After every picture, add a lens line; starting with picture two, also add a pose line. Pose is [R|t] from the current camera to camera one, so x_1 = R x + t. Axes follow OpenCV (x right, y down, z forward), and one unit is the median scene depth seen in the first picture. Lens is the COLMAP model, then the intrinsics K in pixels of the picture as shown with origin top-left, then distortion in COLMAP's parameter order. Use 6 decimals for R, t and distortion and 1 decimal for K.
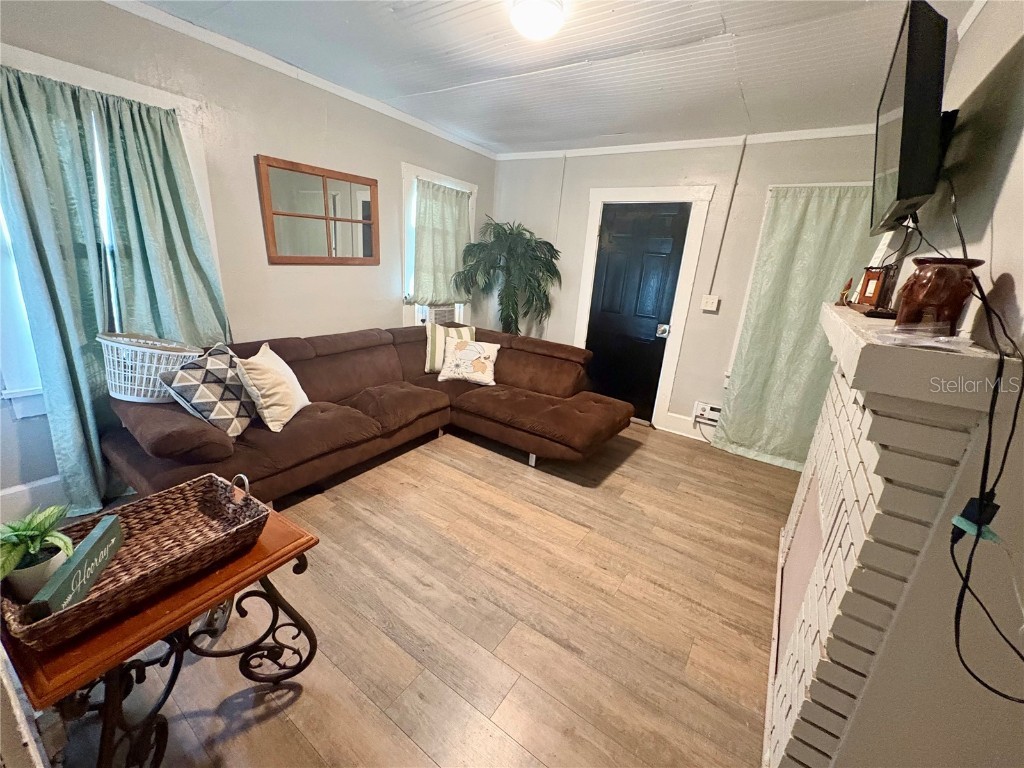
lens RADIAL K [[408.4, 0, 511.5], [0, 408.4, 382.9], [0, 0, 1]] dist [0.001644, -0.000053]
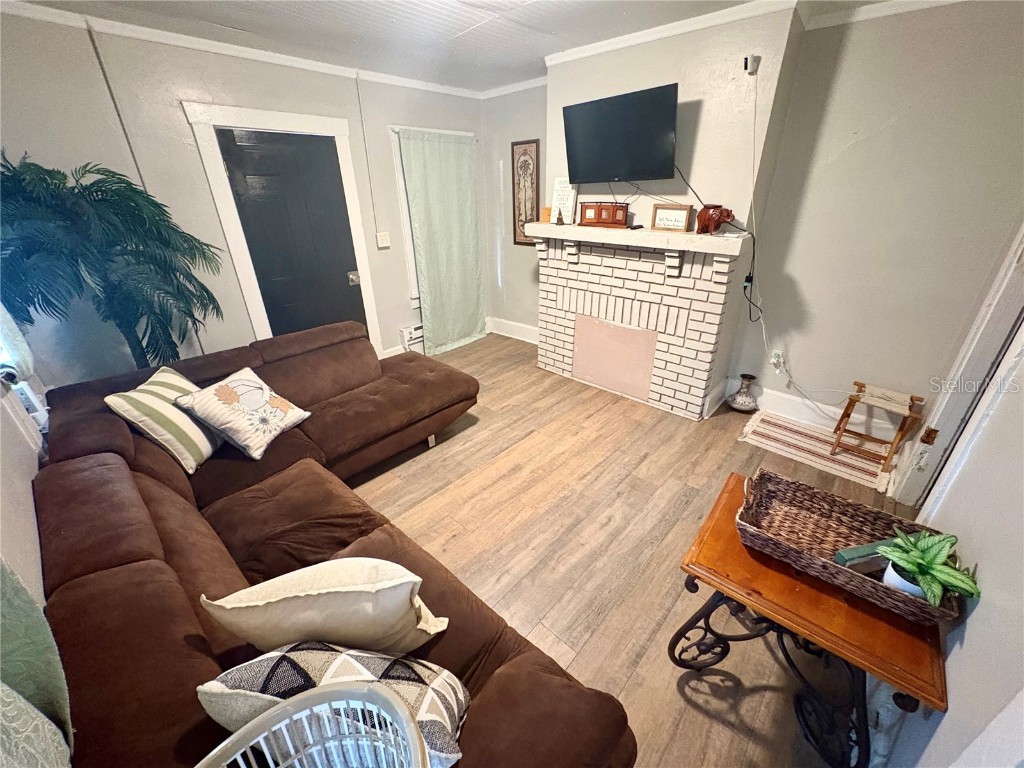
lens RADIAL K [[408.4, 0, 513.7], [0, 408.4, 383.4], [0, 0, 1]] dist [0.001644, -0.000053]
pose [[0.144447, -0.497118, 0.855575, -0.745029], [0.311286, 0.843573, 0.437590, -0.312221], [-0.939274, 0.203120, 0.276598, 0.594838]]
